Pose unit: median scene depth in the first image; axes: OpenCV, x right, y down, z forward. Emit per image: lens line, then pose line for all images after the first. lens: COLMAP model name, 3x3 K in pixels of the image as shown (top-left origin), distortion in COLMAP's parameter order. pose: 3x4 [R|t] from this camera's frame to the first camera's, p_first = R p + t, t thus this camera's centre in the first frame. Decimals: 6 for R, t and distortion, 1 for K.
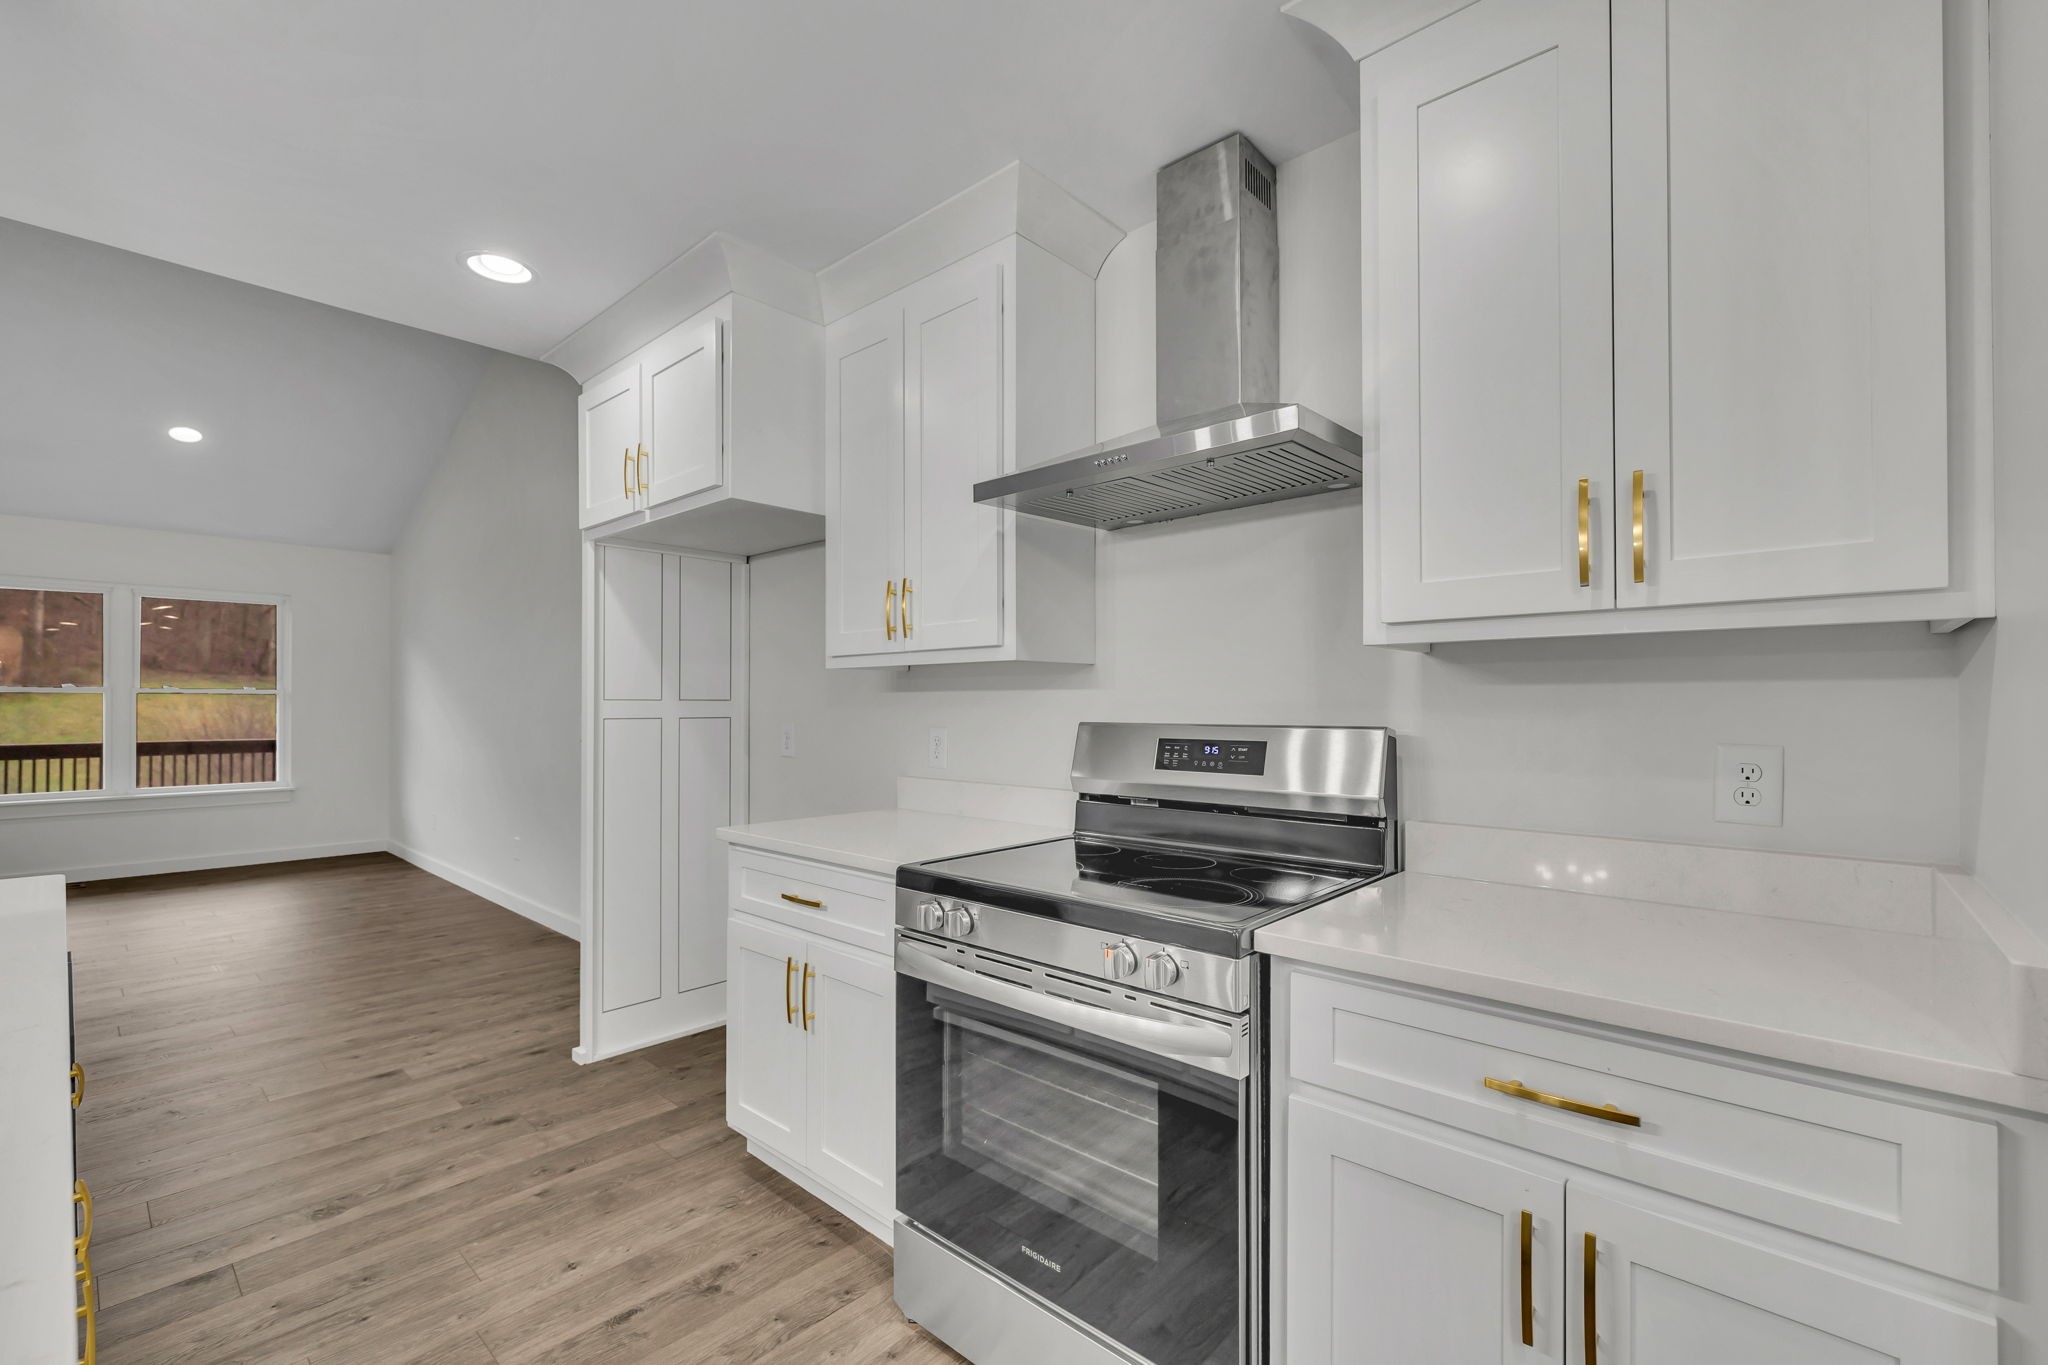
lens RADIAL K [[881.4, 0, 1055.3], [0, 881.4, 697.9], [0, 0, 1]] dist [0.014548, -0.000433]
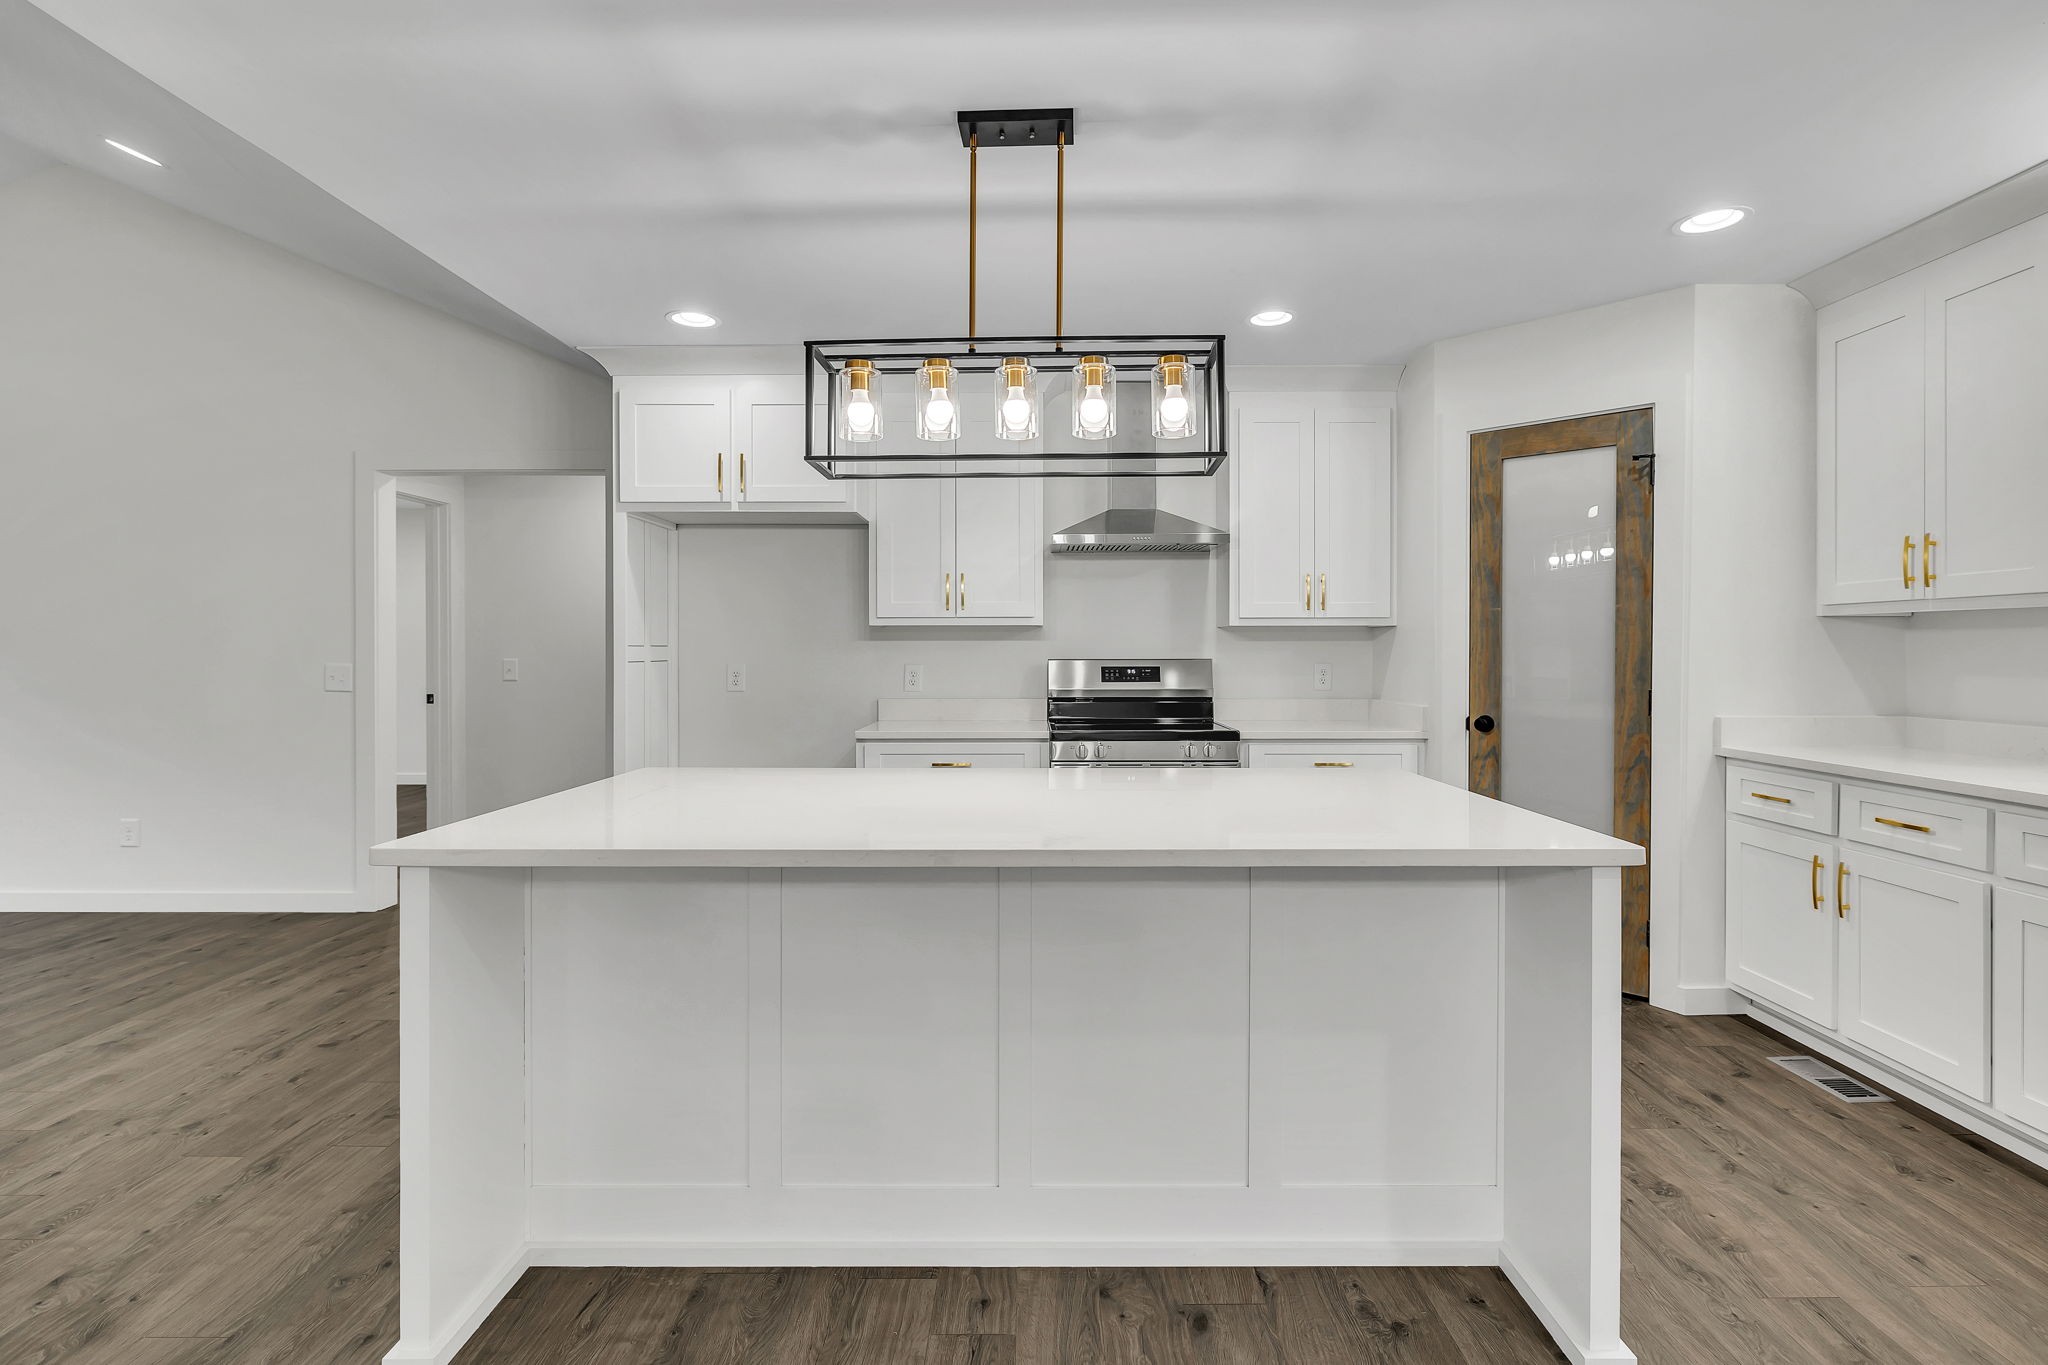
lens RADIAL K [[1010.1, 0, 1073.3], [0, 1010.1, 648.2], [0, 0, 1]] dist [0.001955, 0.000100]
pose [[0.725773, 0.005824, 0.687909, -1.525201], [-0.011638, 0.999925, 0.003812, -0.003141], [-0.687836, -0.010773, 0.725787, -0.620576]]
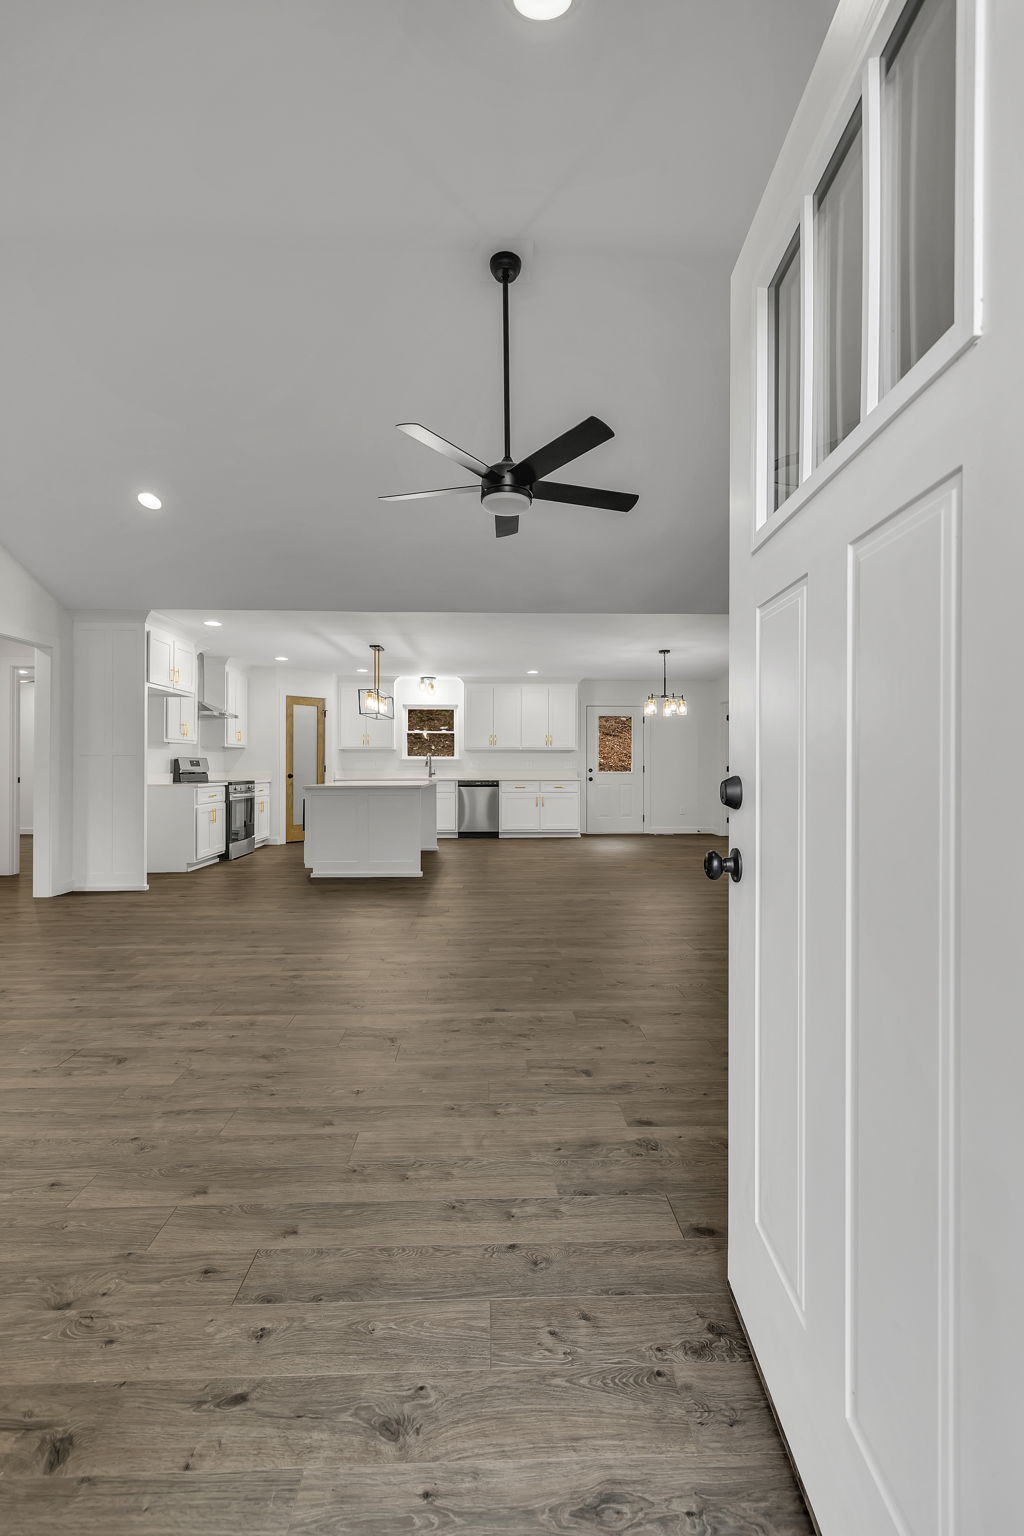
lens RADIAL K [[661.1, 0, 517.3], [0, 661.1, 763.9], [0, 0, 1]] dist [0.014548, -0.000433]
pose [[-0.719180, 0.004492, 0.694809, -4.053049], [-0.006271, 0.999896, -0.012956, 0.109671], [-0.694796, -0.013675, -0.719077, 2.549352]]
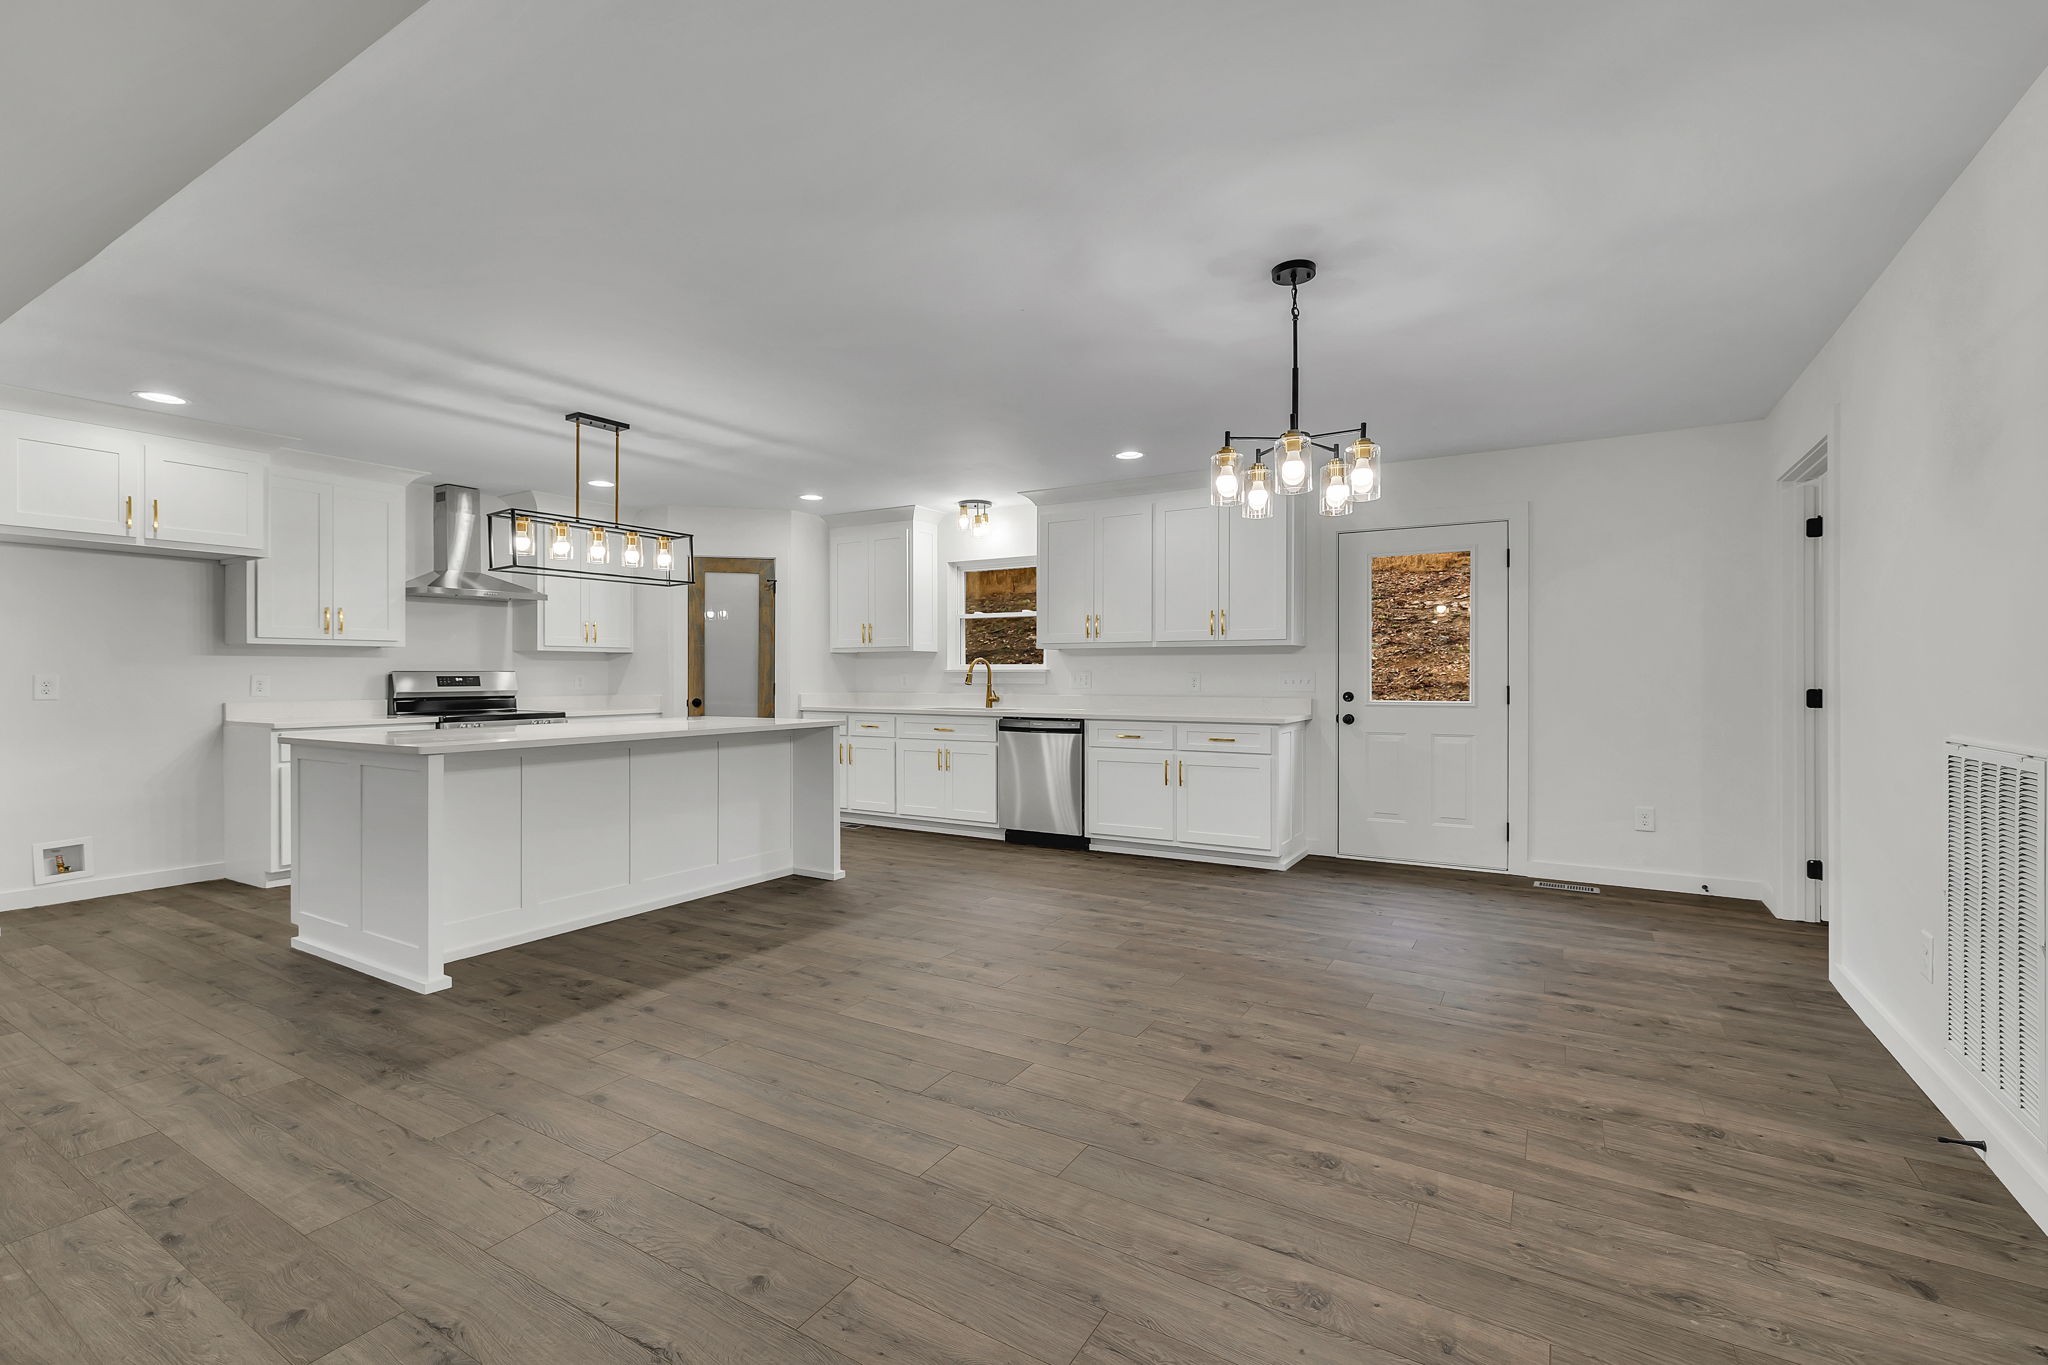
lens RADIAL K [[868.1, 0, 1044.7], [0, 868.1, 678.0], [0, 0, 1]] dist [-0.000067, -0.000037]
pose [[-0.204751, 0.000618, 0.978814, -3.196650], [-0.009594, 0.999950, -0.002638, 0.042754], [-0.978767, -0.009931, -0.204735, -0.374704]]
